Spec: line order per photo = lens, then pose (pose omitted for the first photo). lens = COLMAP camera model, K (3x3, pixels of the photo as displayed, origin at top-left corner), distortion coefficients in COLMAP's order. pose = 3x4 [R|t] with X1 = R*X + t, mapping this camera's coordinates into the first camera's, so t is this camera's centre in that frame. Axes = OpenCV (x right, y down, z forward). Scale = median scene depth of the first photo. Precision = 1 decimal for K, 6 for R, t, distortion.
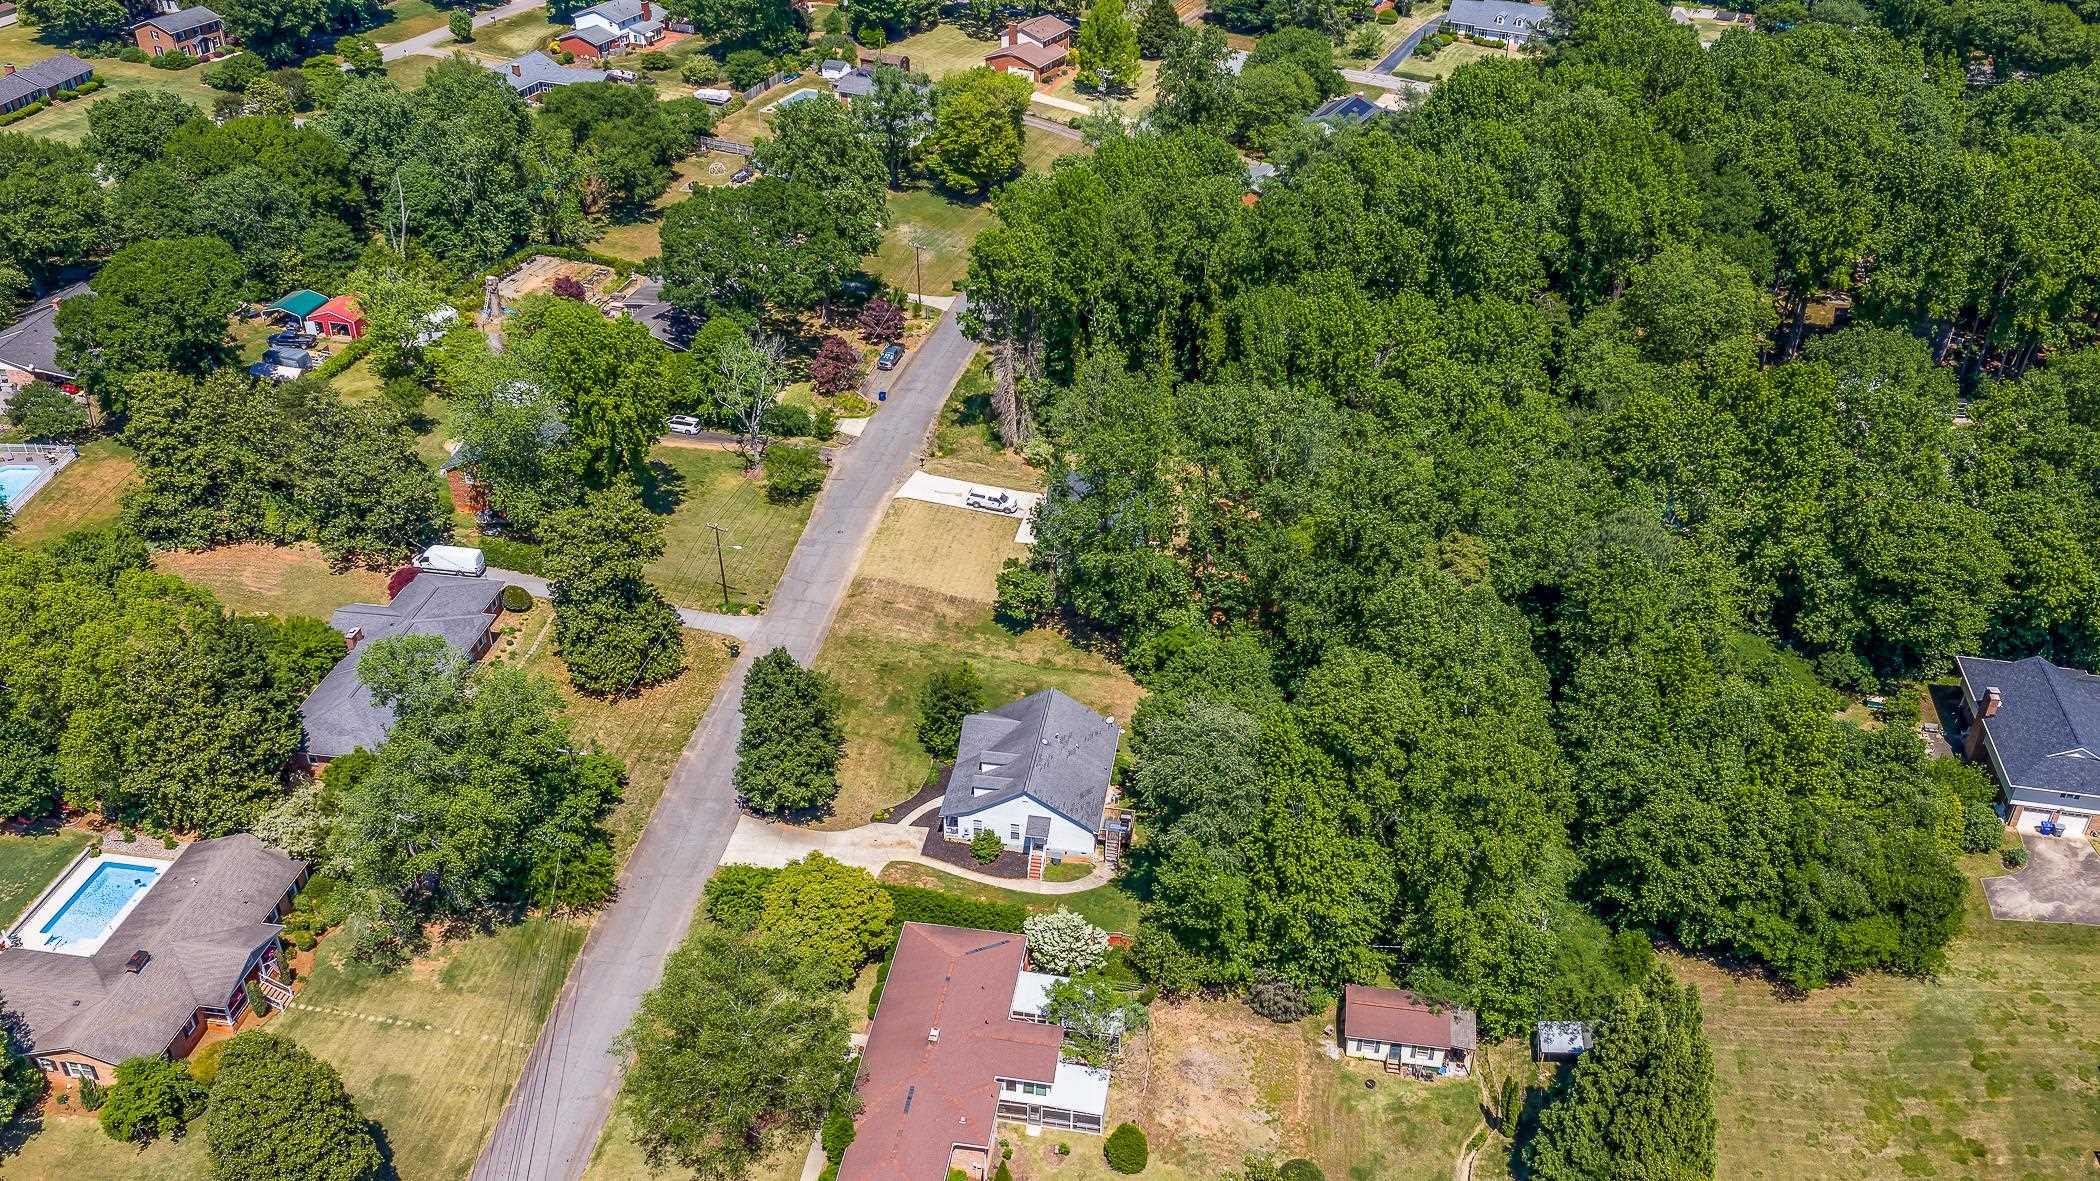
lens RADIAL K [[1736.4, 0, 1052.0], [0, 1736.4, 598.2], [0, 0, 1]] dist [0.032078, -0.059407]
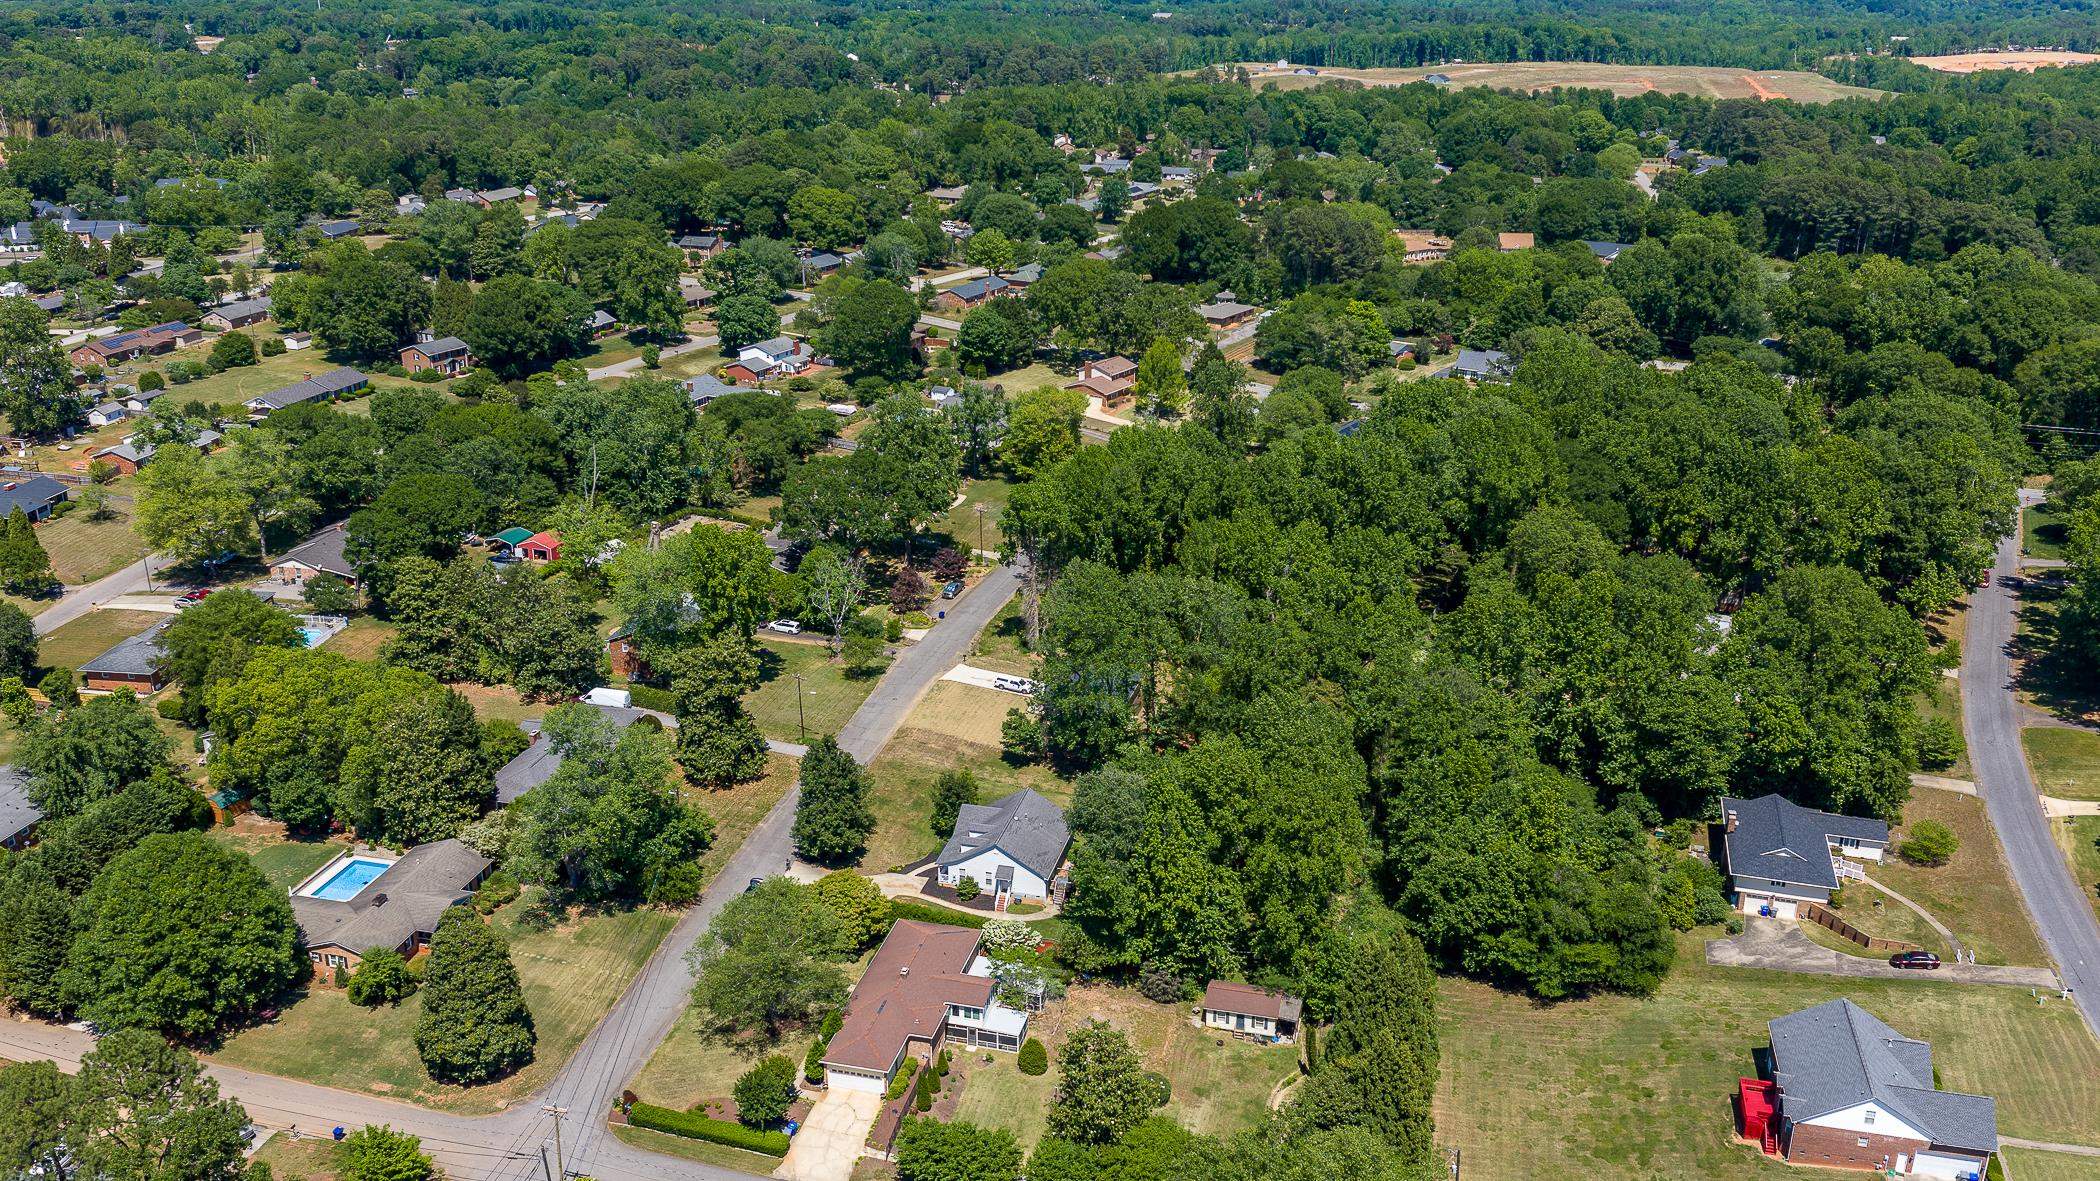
lens RADIAL K [[1736.4, 0, 1050.8], [0, 1736.4, 594.6], [0, 0, 1]] dist [0.032078, -0.059407]
pose [[0.996011, 0.027756, -0.084808, 0.125517], [-0.044697, 0.977755, -0.204932, 0.176799], [0.077233, 0.207905, 0.975095, -0.349355]]
